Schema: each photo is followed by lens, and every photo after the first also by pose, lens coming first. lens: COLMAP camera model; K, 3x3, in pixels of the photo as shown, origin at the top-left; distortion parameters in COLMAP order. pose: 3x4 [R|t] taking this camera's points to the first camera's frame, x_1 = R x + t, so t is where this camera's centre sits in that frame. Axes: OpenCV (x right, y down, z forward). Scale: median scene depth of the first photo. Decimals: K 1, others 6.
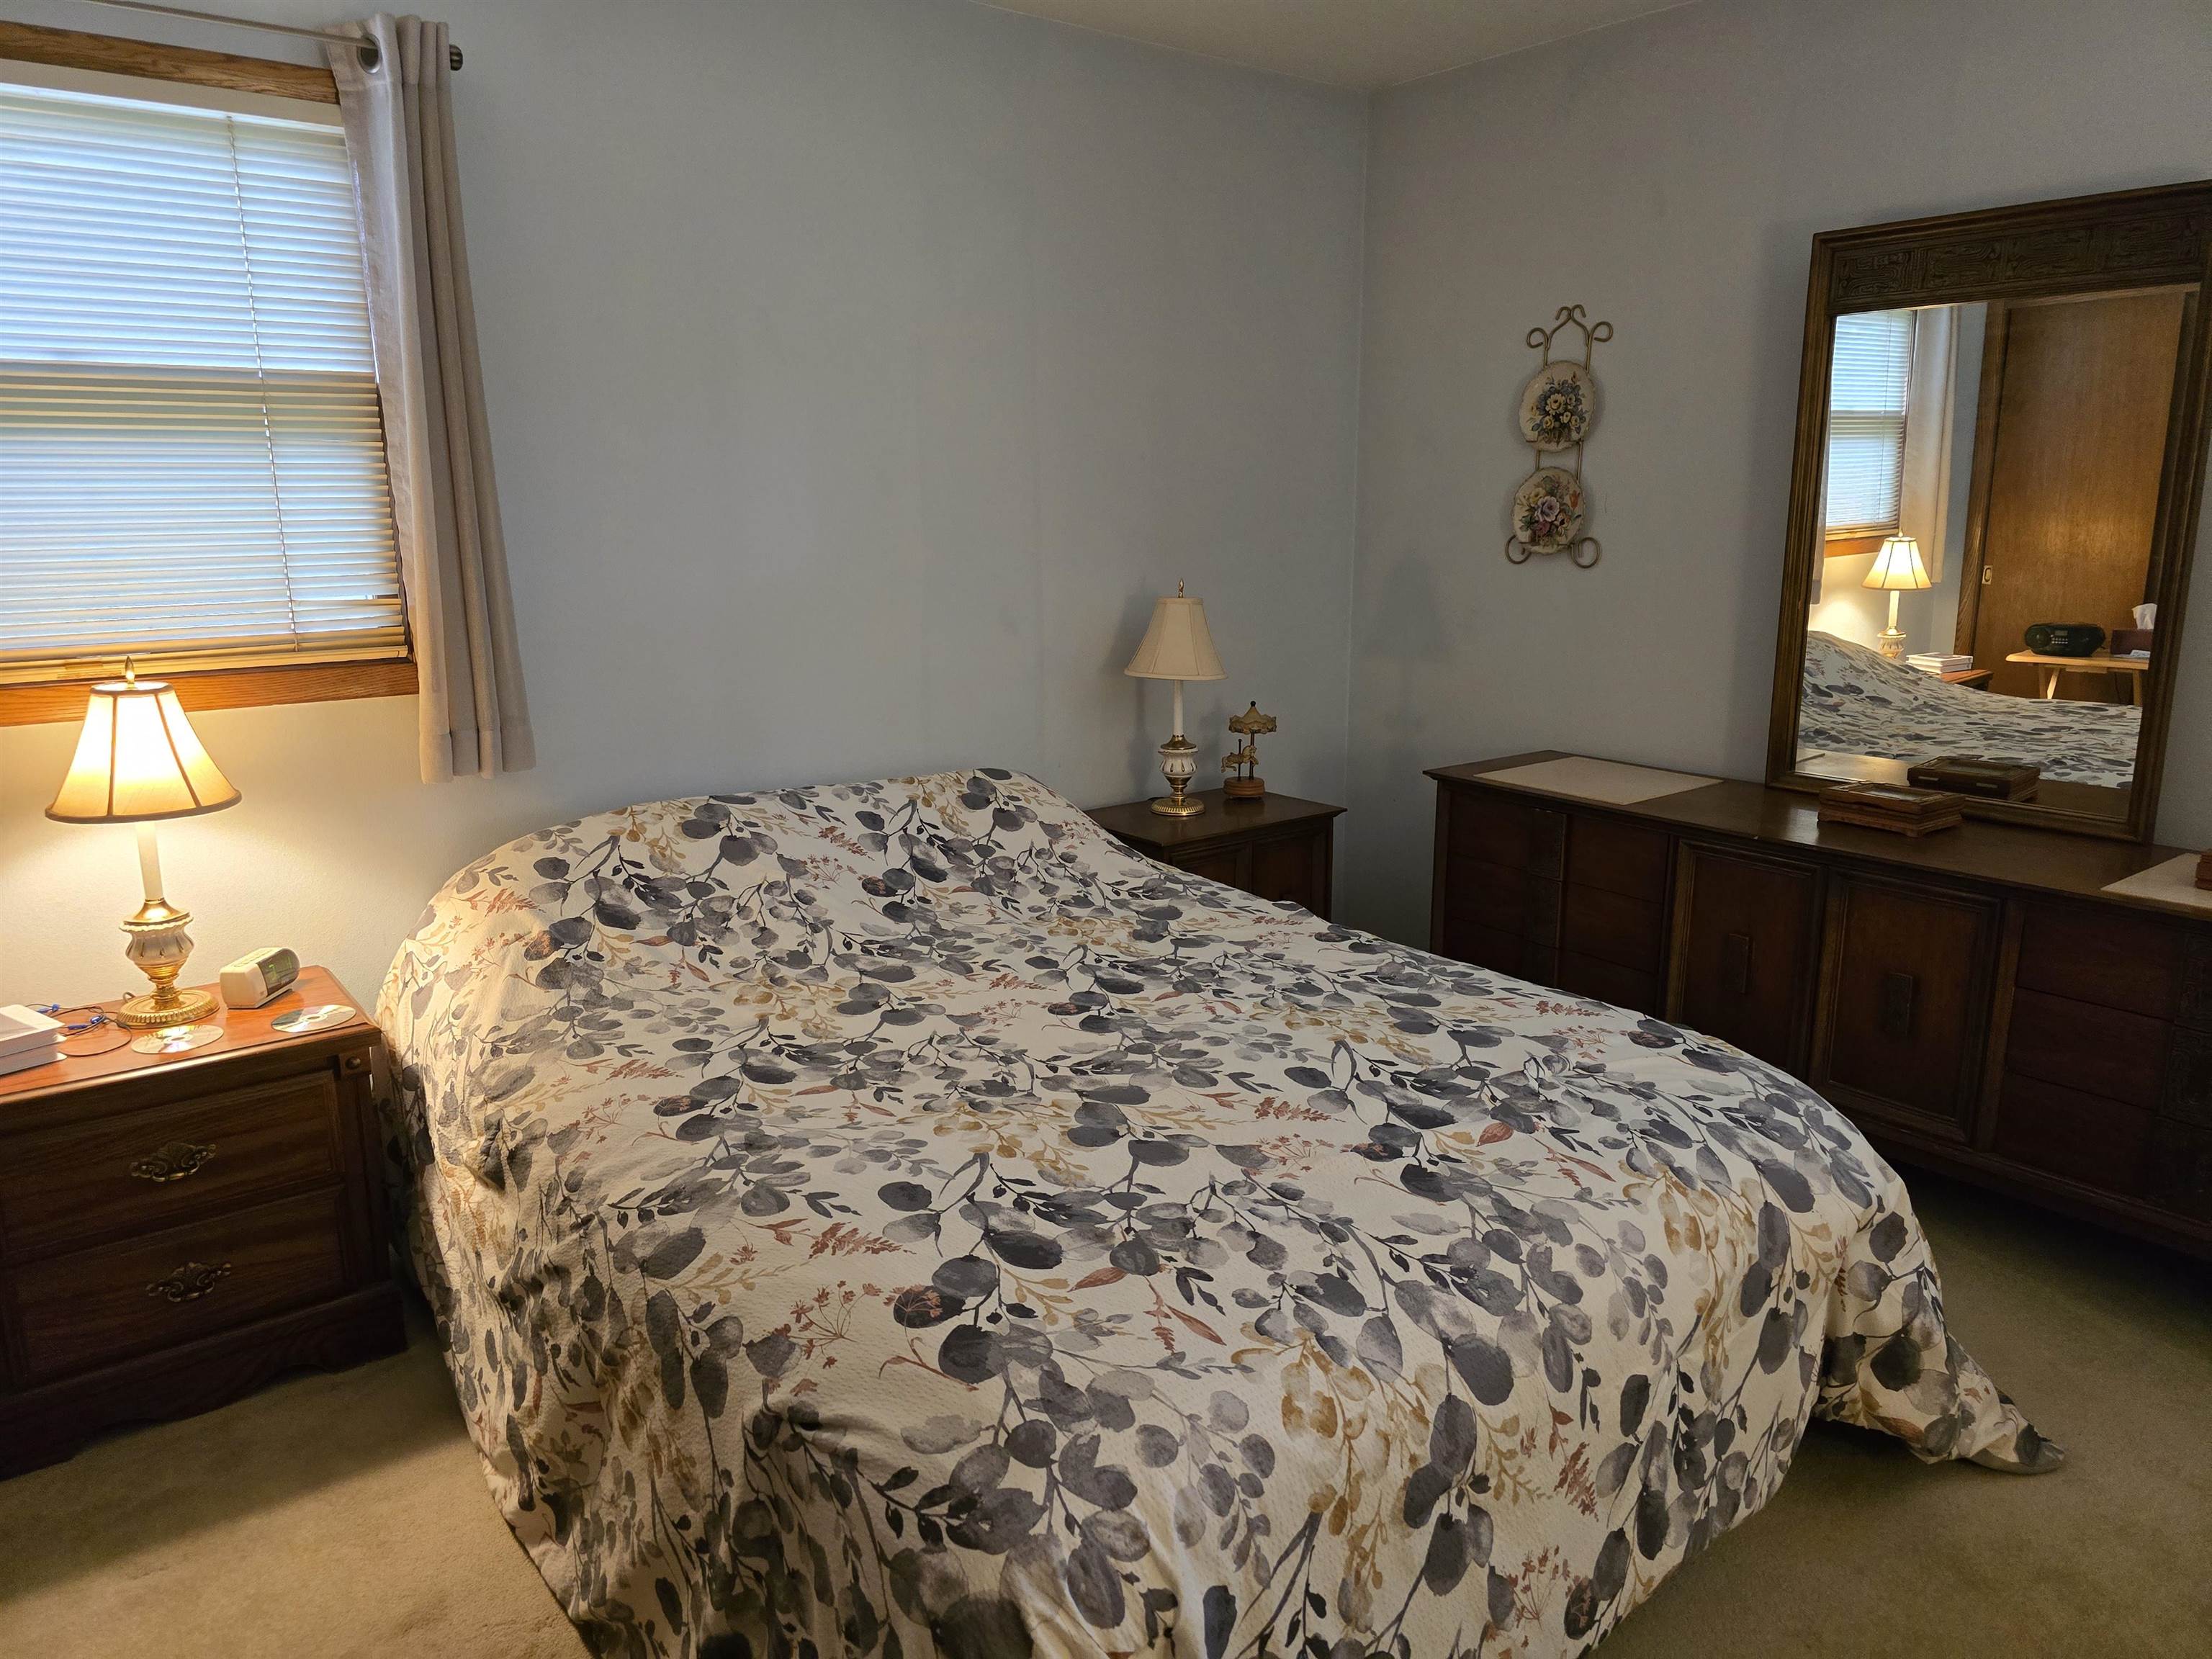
lens RADIAL K [[1472.5, 0, 1090.2], [0, 1472.5, 838.2], [0, 0, 1]] dist [0.061753, -0.049436]
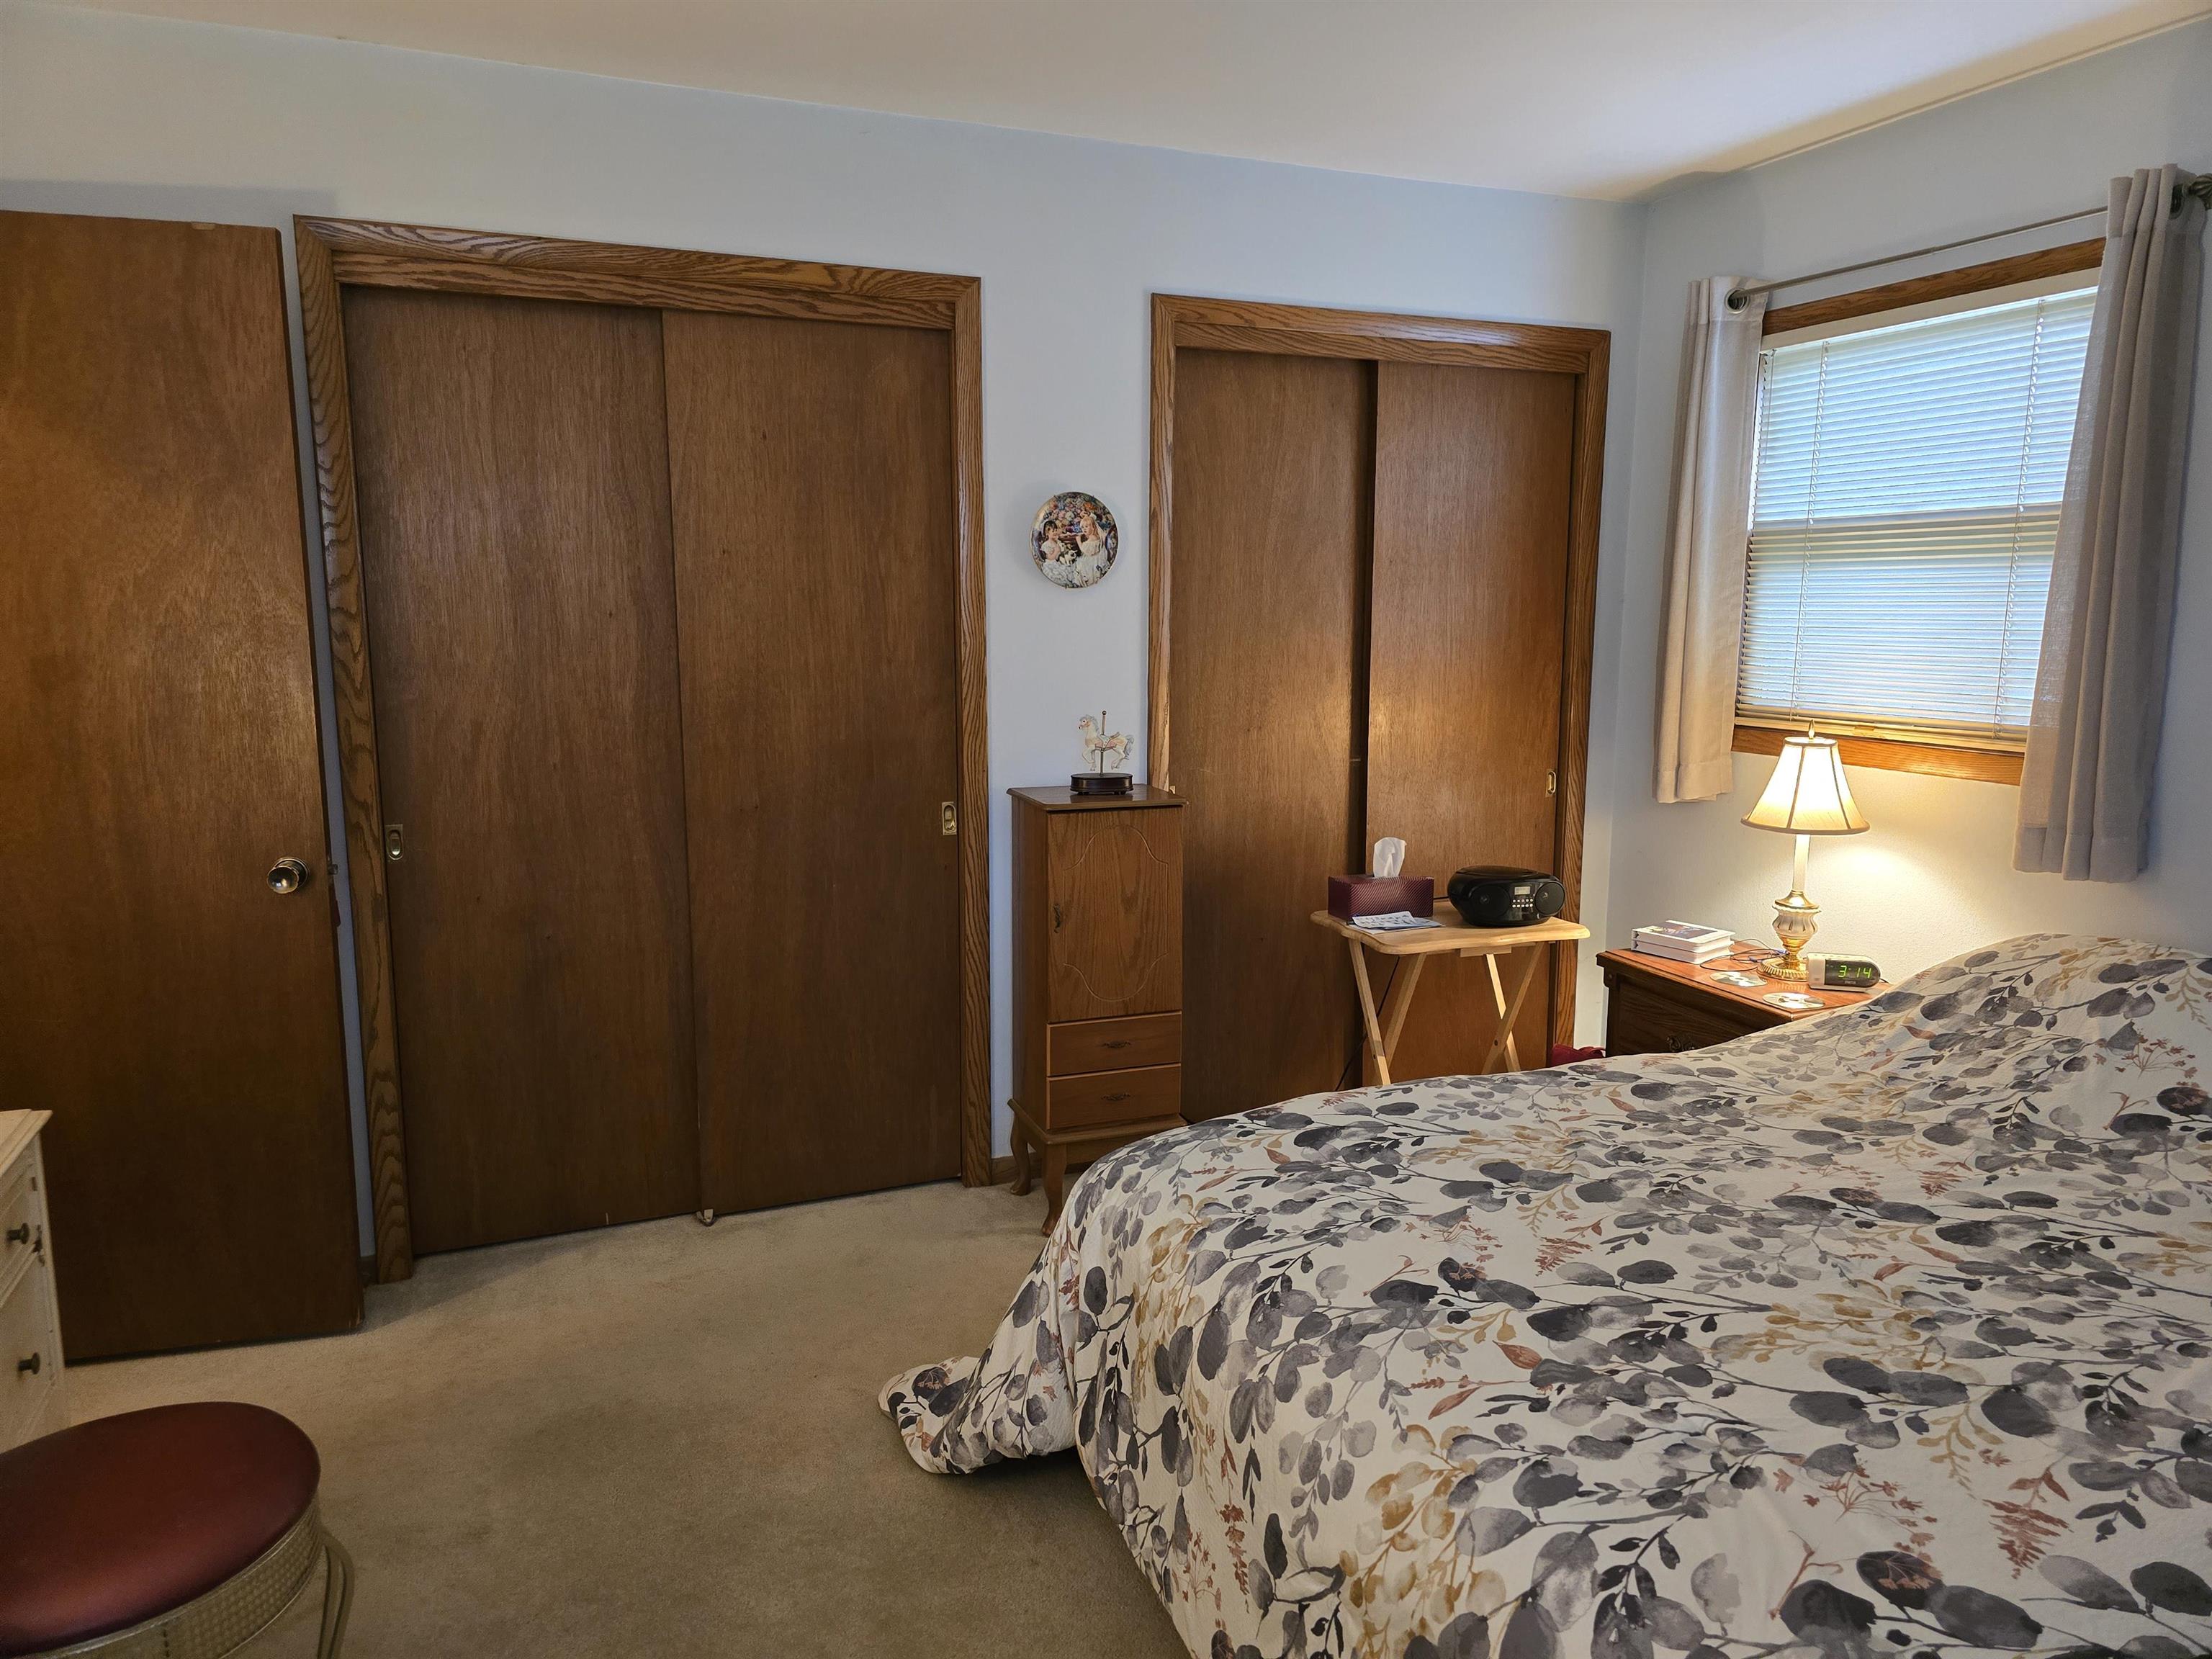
lens RADIAL K [[1472.5, 0, 1092.7], [0, 1472.5, 825.5], [0, 0, 1]] dist [0.061753, -0.049436]
pose [[-0.277813, 0.154035, -0.948205, 1.000071], [-0.216738, 0.951559, 0.218081, -0.205678], [0.935866, 0.266098, -0.230970, 0.791568]]
